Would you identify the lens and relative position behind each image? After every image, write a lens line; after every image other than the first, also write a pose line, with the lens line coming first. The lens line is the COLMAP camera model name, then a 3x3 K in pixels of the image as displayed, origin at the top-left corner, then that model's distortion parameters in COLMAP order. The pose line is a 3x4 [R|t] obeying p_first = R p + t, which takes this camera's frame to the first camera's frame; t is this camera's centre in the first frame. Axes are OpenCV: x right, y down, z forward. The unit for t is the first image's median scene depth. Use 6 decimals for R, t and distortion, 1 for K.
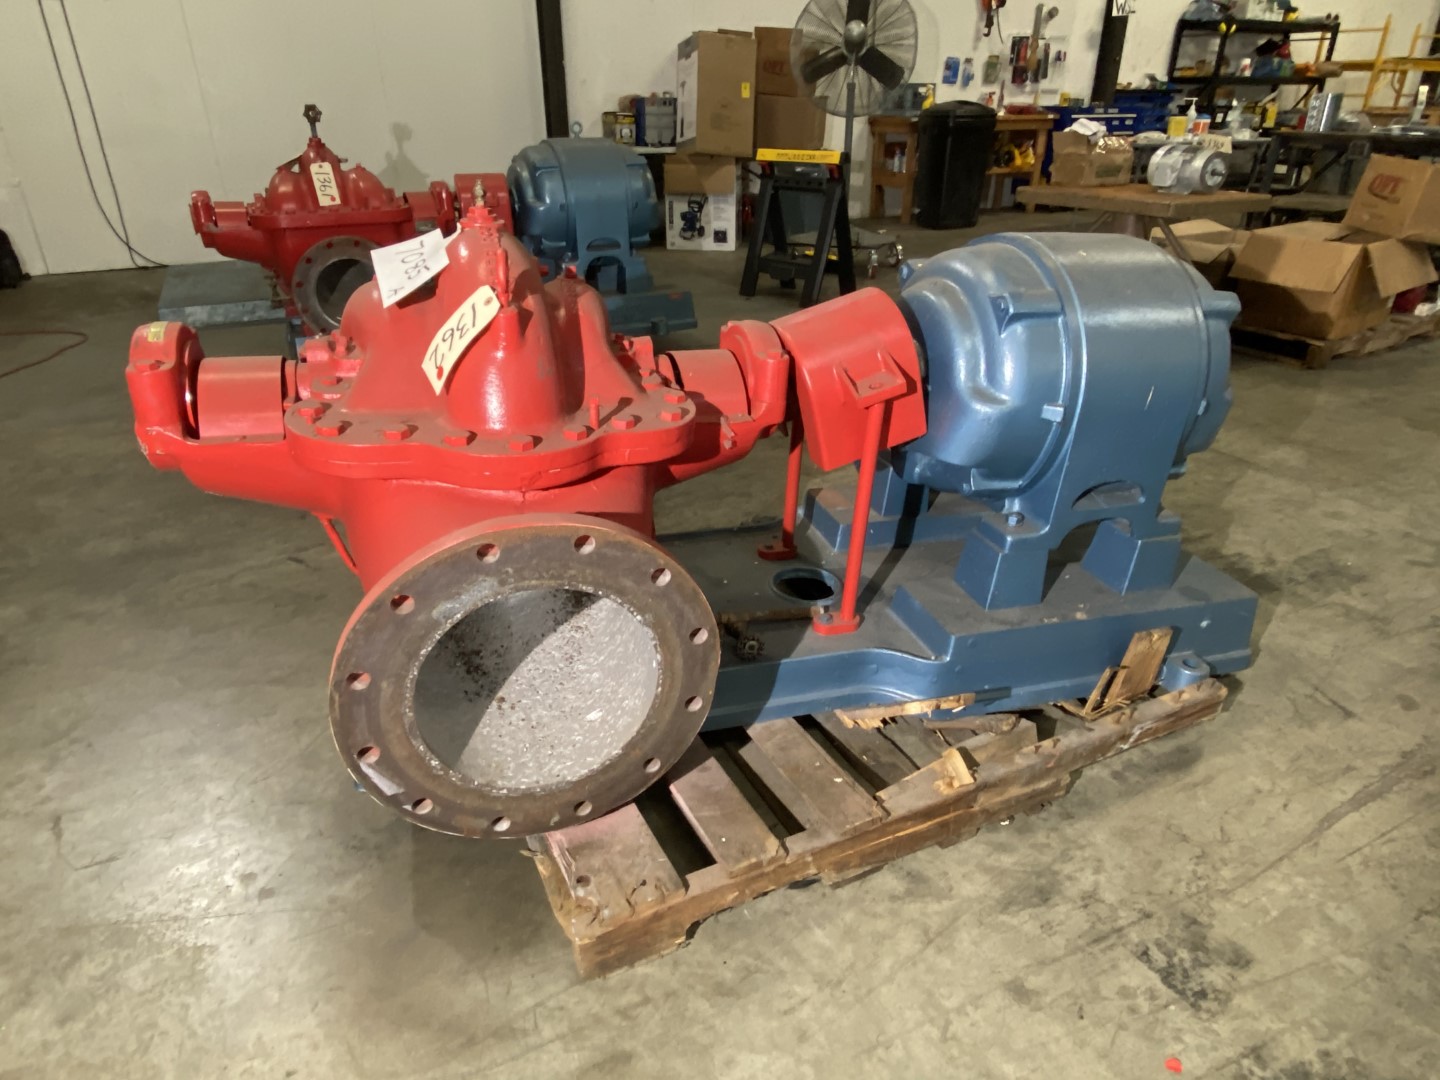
lens RADIAL K [[877.2, 0, 720.0], [0, 877.2, 540.0], [0, 0, 1]] dist [0.039757, -0.046280]
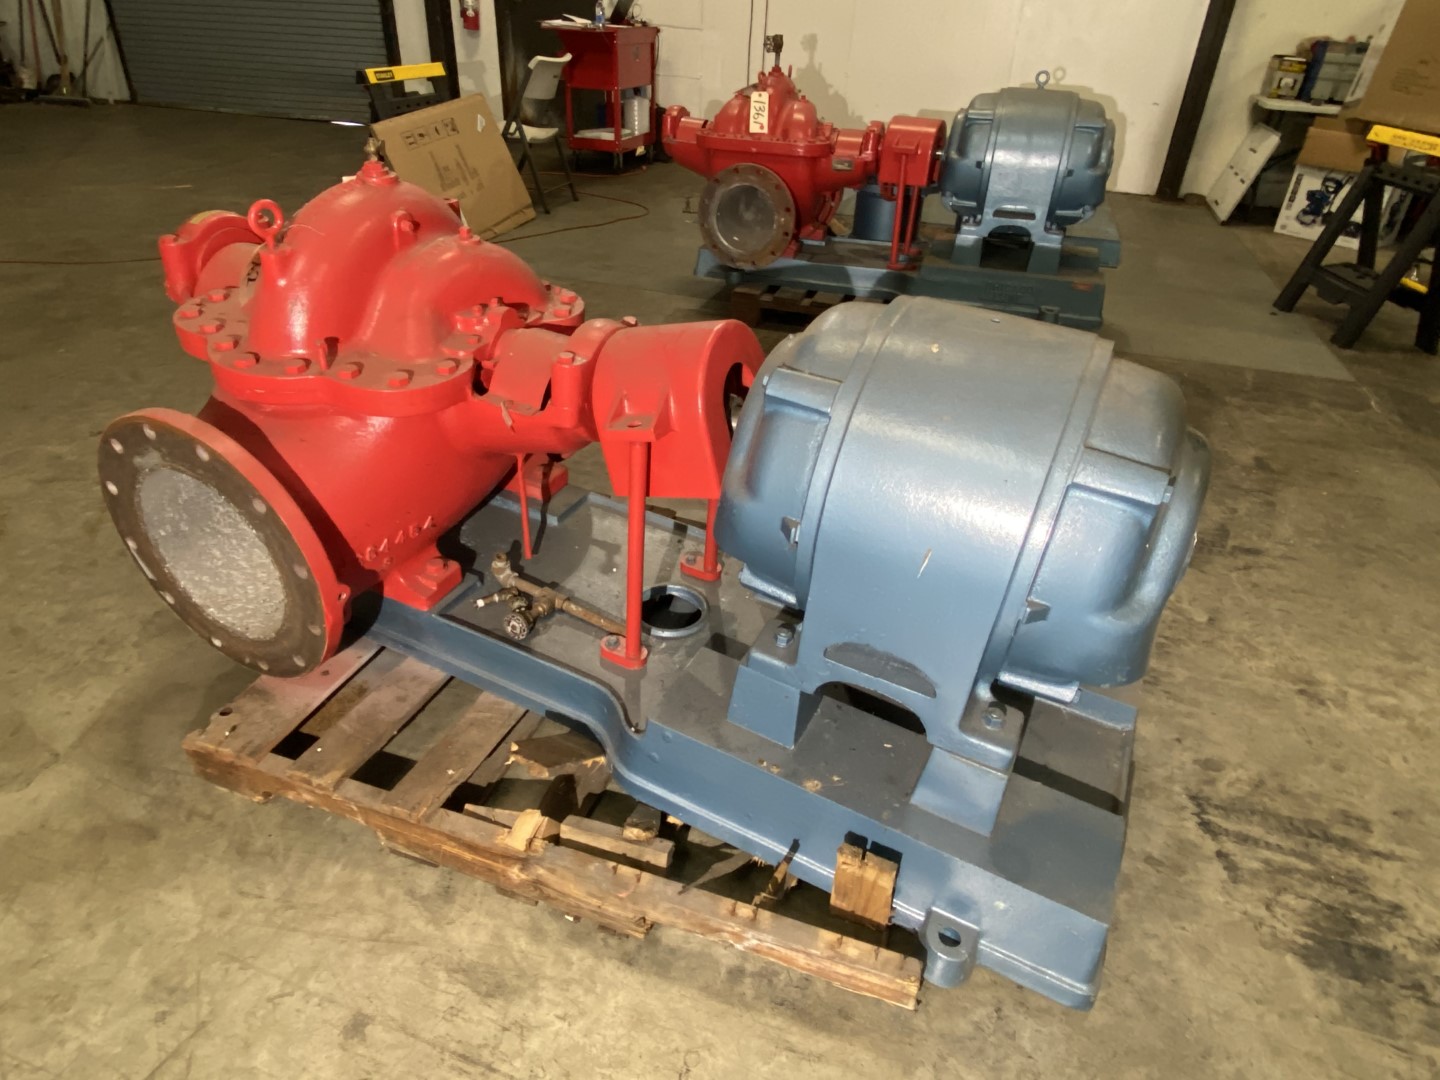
lens RADIAL K [[877.2, 0, 720.0], [0, 877.2, 540.0], [0, 0, 1]] dist [0.039757, -0.046280]
pose [[0.712484, 0.397421, -0.578293, 0.300822], [-0.349569, 0.915628, 0.198563, -0.103667], [0.608414, 0.060680, 0.791296, 0.126218]]
